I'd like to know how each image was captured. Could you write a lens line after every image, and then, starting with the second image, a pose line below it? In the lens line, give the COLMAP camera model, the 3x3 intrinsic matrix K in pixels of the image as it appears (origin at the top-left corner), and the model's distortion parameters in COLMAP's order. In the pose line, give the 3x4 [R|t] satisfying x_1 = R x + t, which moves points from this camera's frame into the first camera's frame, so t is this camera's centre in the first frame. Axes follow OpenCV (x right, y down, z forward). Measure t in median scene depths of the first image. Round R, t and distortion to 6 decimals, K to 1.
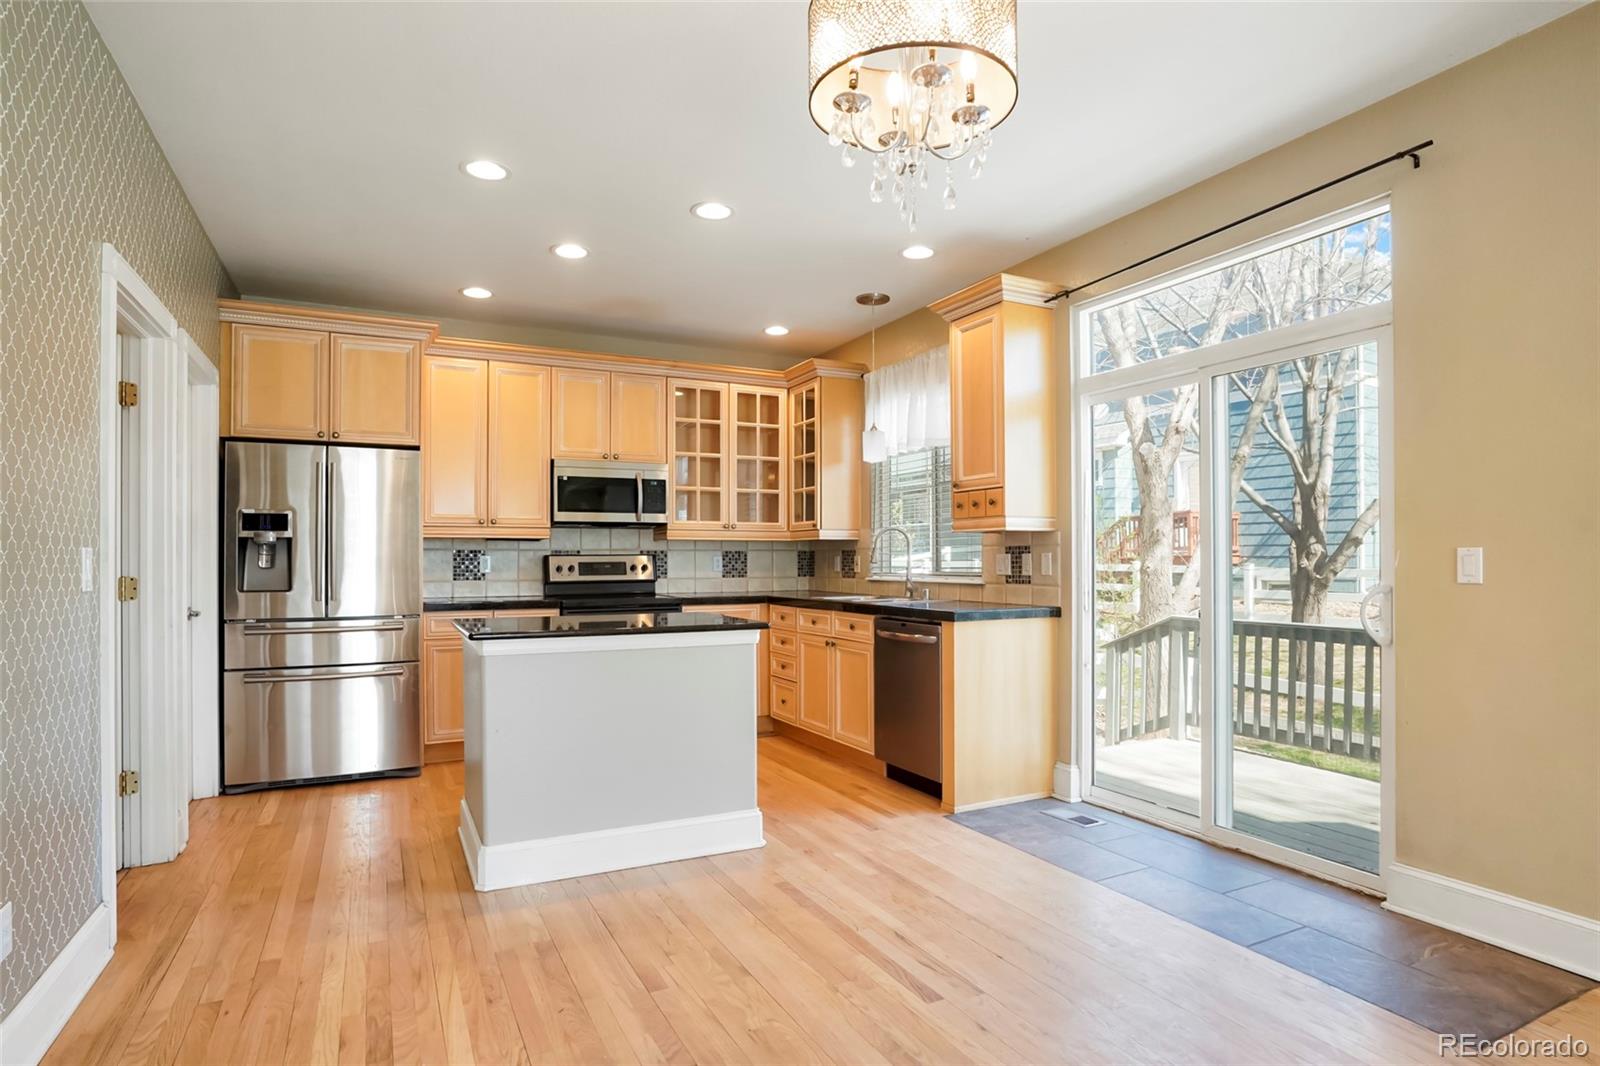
lens RADIAL K [[859.8, 0, 760.7], [0, 859.8, 555.8], [0, 0, 1]] dist [0.018788, 0.005808]
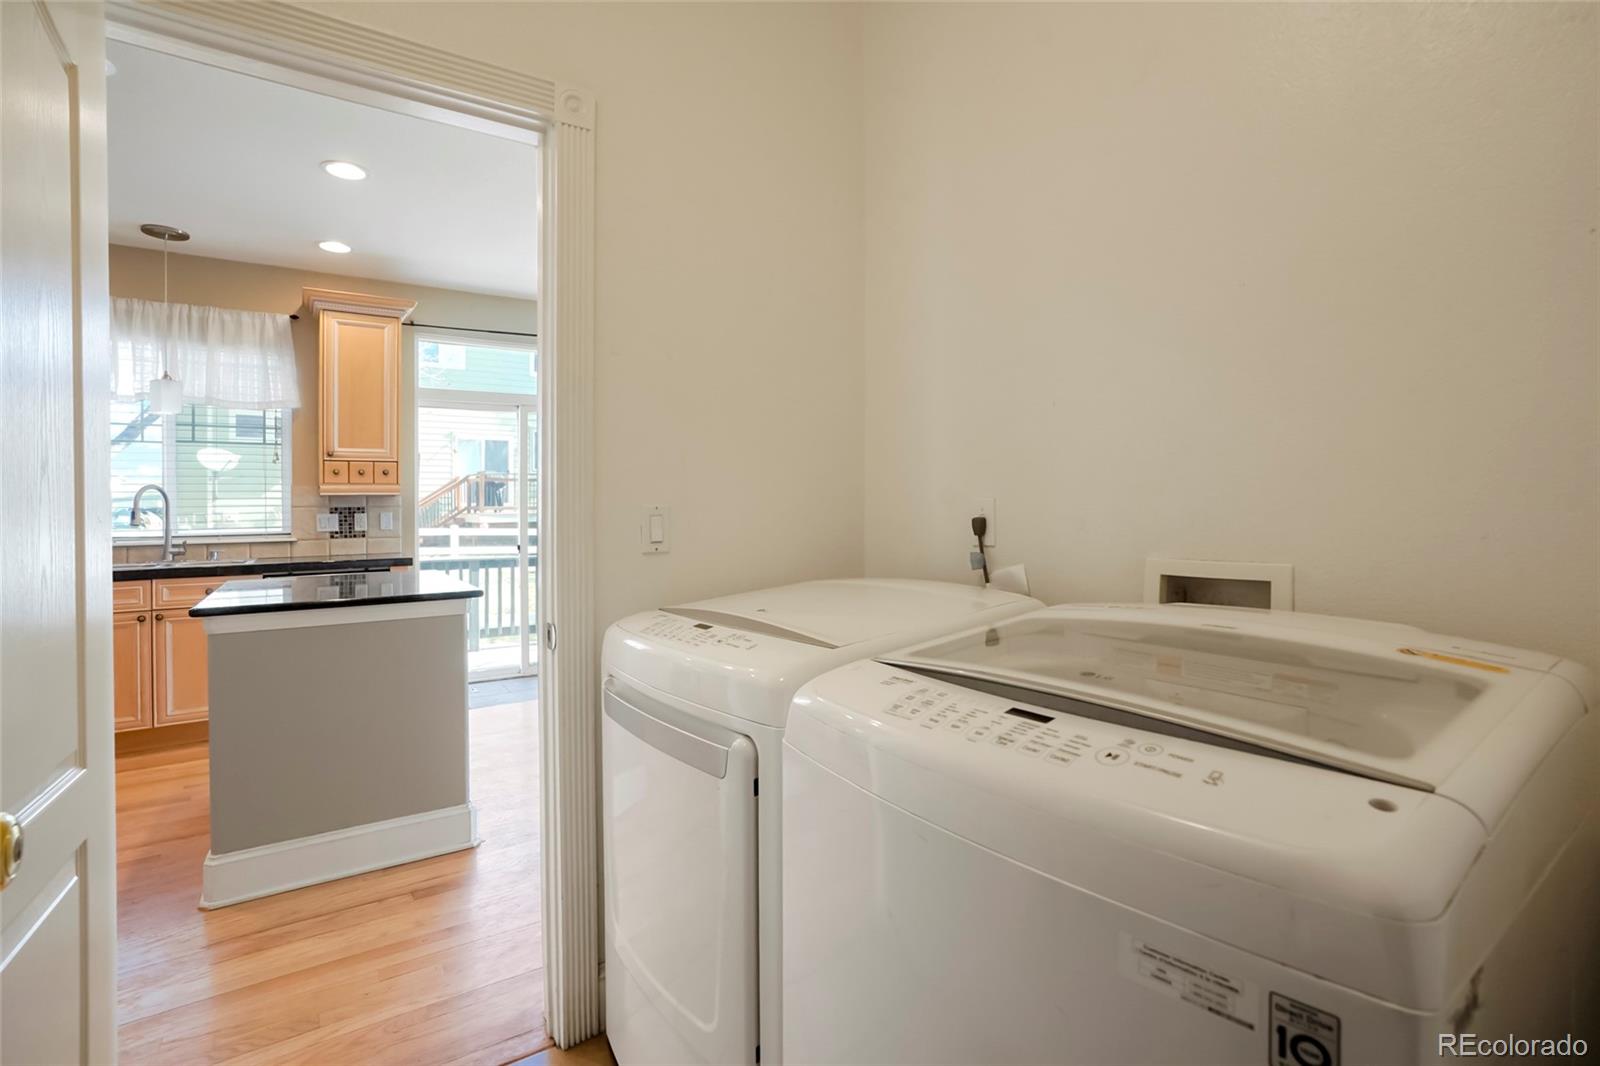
lens RADIAL K [[749.8, 0, 814.1], [0, 749.8, 524.7], [0, 0, 1]] dist [-0.041276, 0.011597]
pose [[-0.155214, -0.020637, 0.987665, -0.747013], [0.006137, 0.999742, 0.021854, -0.004773], [-0.987862, 0.009454, -0.155048, 0.455202]]
